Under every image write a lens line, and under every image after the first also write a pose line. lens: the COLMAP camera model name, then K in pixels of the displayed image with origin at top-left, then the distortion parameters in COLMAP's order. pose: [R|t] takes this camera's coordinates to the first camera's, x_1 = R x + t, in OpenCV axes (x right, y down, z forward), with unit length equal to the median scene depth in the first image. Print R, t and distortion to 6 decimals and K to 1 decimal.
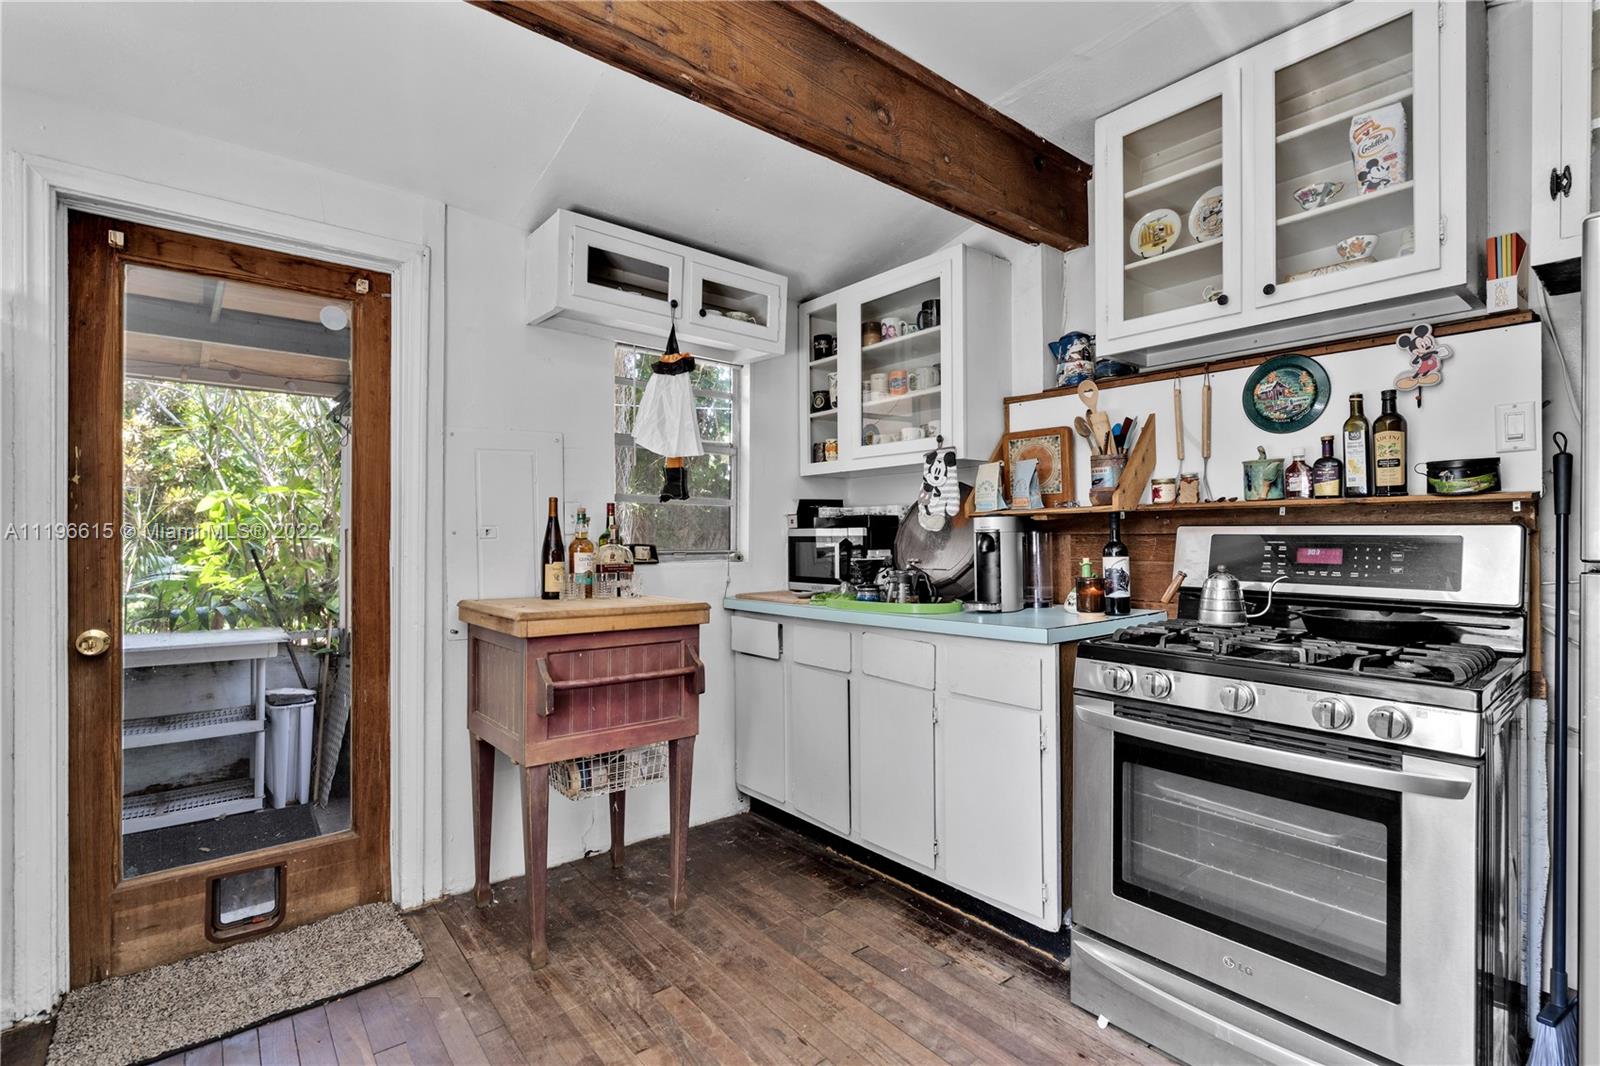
lens RADIAL K [[749.0, 0, 795.6], [0, 749.0, 531.3], [0, 0, 1]] dist [-0.005845, 0.000255]
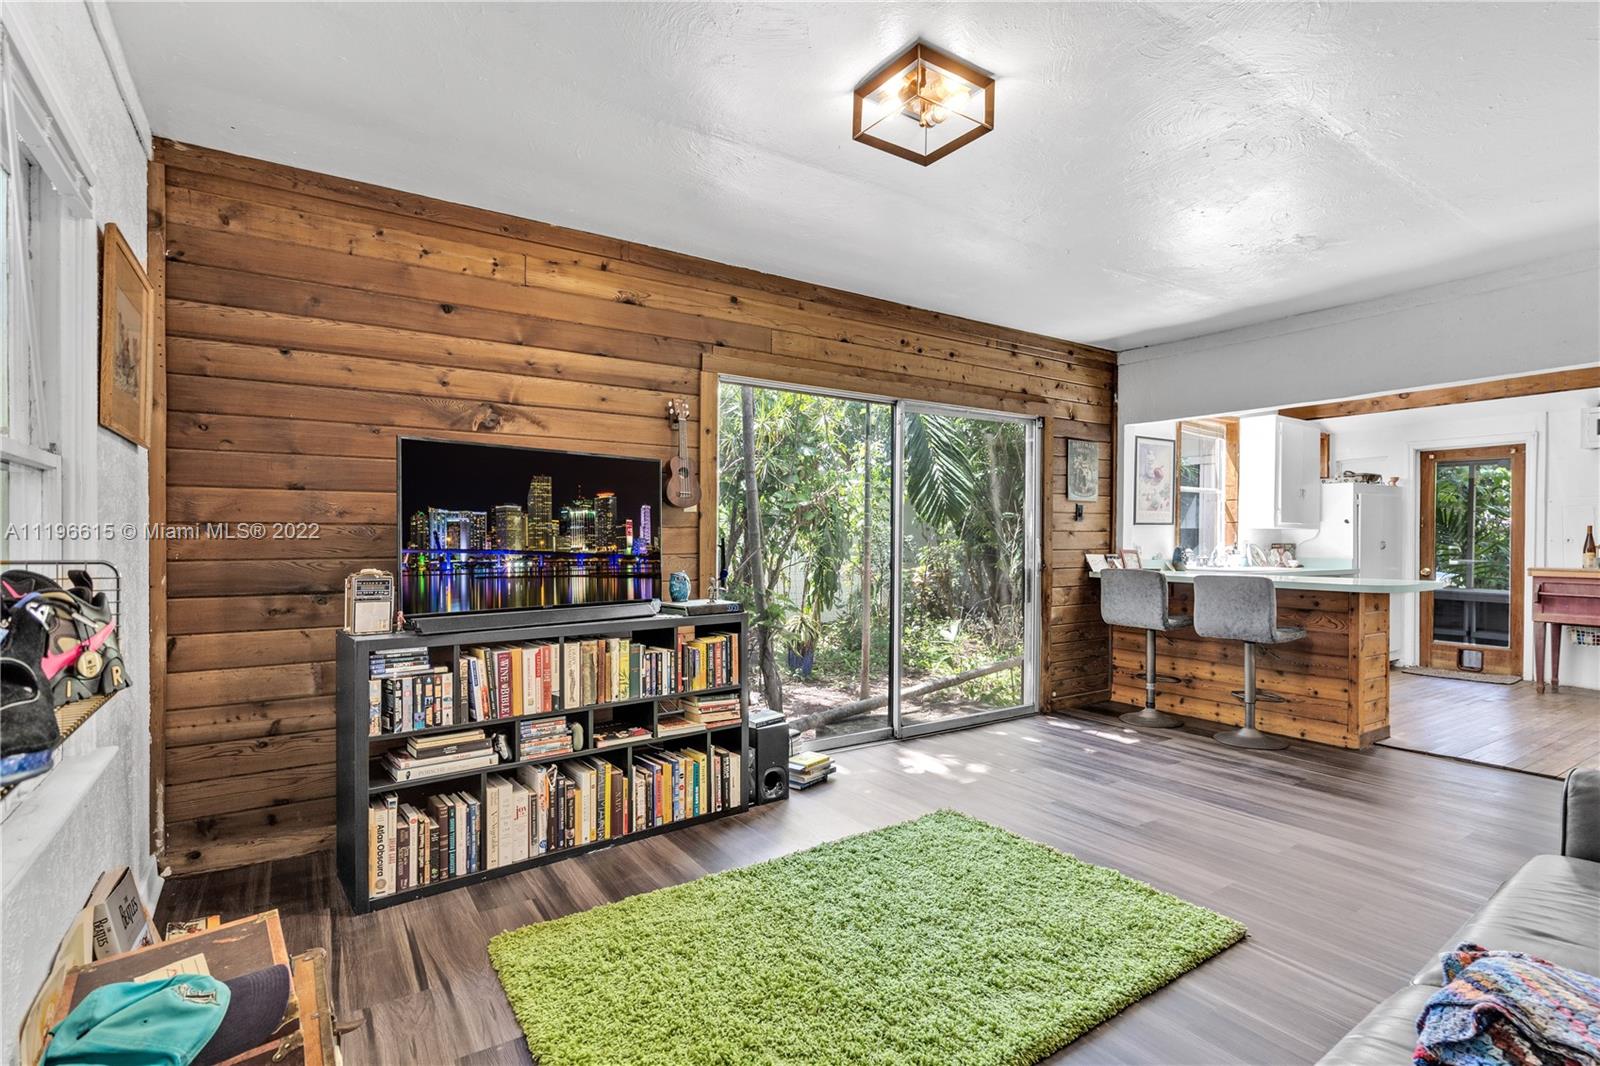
lens RADIAL K [[780.7, 0, 807.1], [0, 780.7, 548.6], [0, 0, 1]] dist [-0.005335, -0.001509]
pose [[-0.103620, 0.007221, -0.994591, 2.542263], [0.002736, 0.999972, 0.006975, 0.004667], [0.994613, -0.001999, -0.103637, -1.294339]]
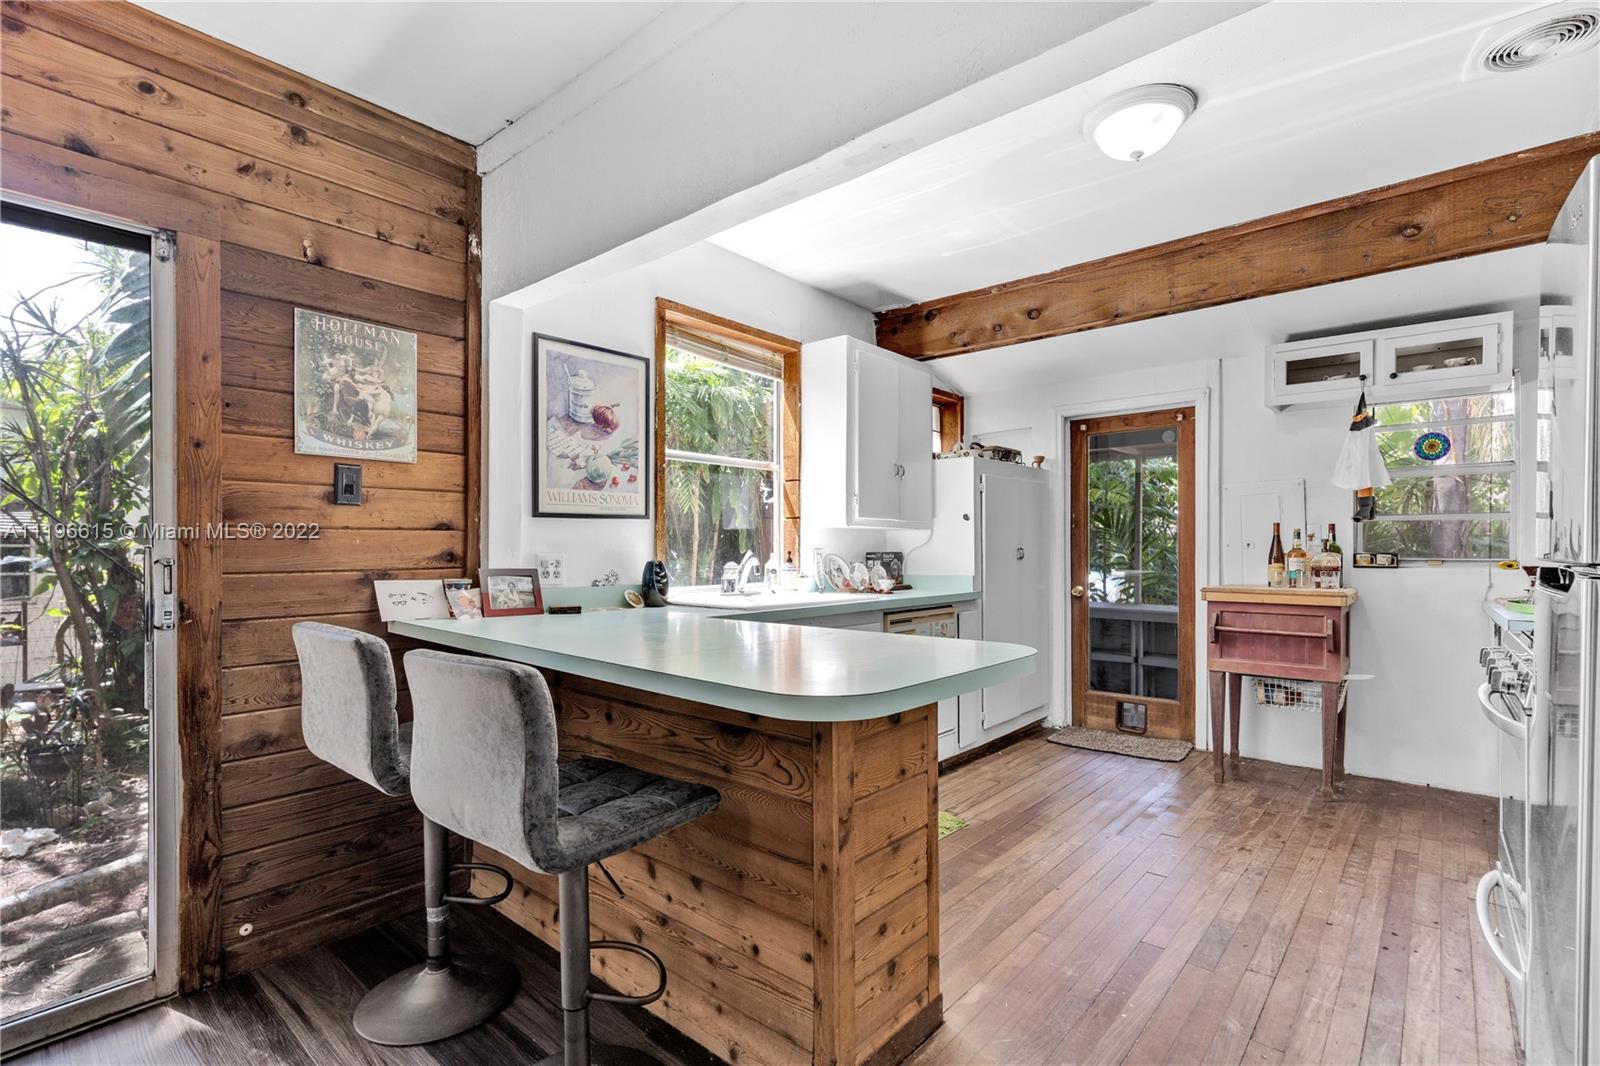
lens RADIAL K [[749.0, 0, 813.1], [0, 749.0, 554.3], [0, 0, 1]] dist [-0.005845, 0.000255]
pose [[0.179286, 0.003053, -0.983792, 1.139928], [0.008510, 0.999953, 0.004654, 0.005978], [0.983760, -0.009206, 0.179251, -0.272409]]
